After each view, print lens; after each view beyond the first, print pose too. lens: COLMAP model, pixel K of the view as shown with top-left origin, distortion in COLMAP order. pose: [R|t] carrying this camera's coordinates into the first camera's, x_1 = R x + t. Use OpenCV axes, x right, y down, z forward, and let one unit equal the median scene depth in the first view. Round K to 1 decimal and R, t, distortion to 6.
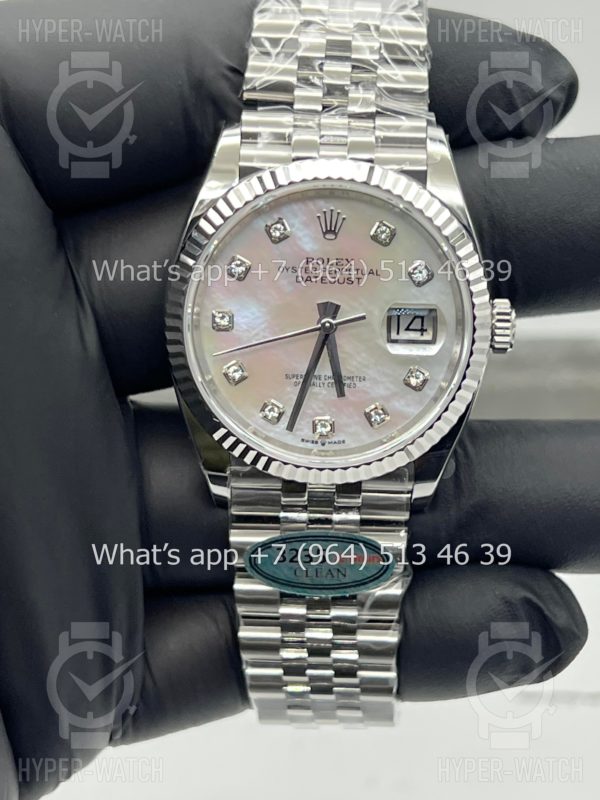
lens RADIAL K [[1745.8, 0, 295.8], [0, 1745.8, 402.4], [0, 0, 1]] dist [-0.122936, 0.000000]
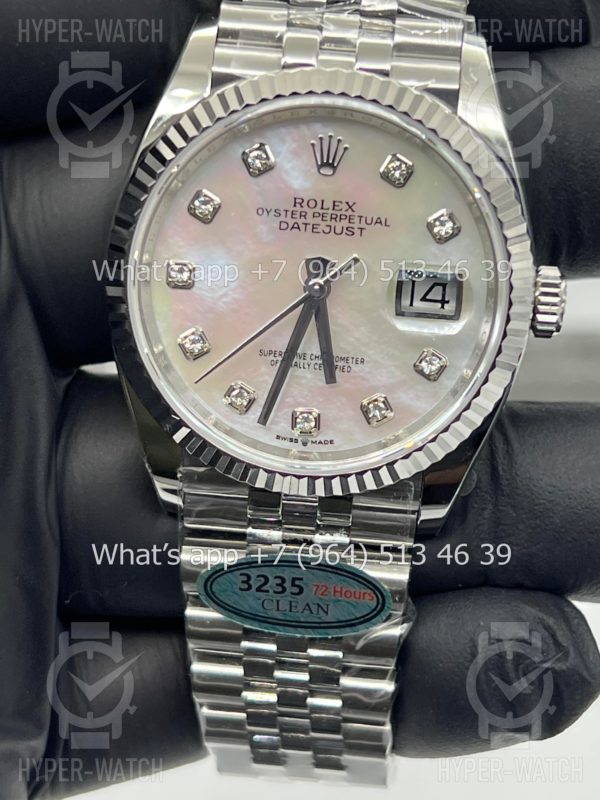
lens RADIAL K [[1745.8, 0, 304.2], [0, 1745.8, 400.3], [0, 0, 1]] dist [-0.122936, 0.000000]
pose [[0.998259, 0.052345, -0.027188, 0.035356], [-0.051388, 0.998072, 0.034797, -0.021501], [0.028957, -0.033339, 0.999025, 0.239258]]
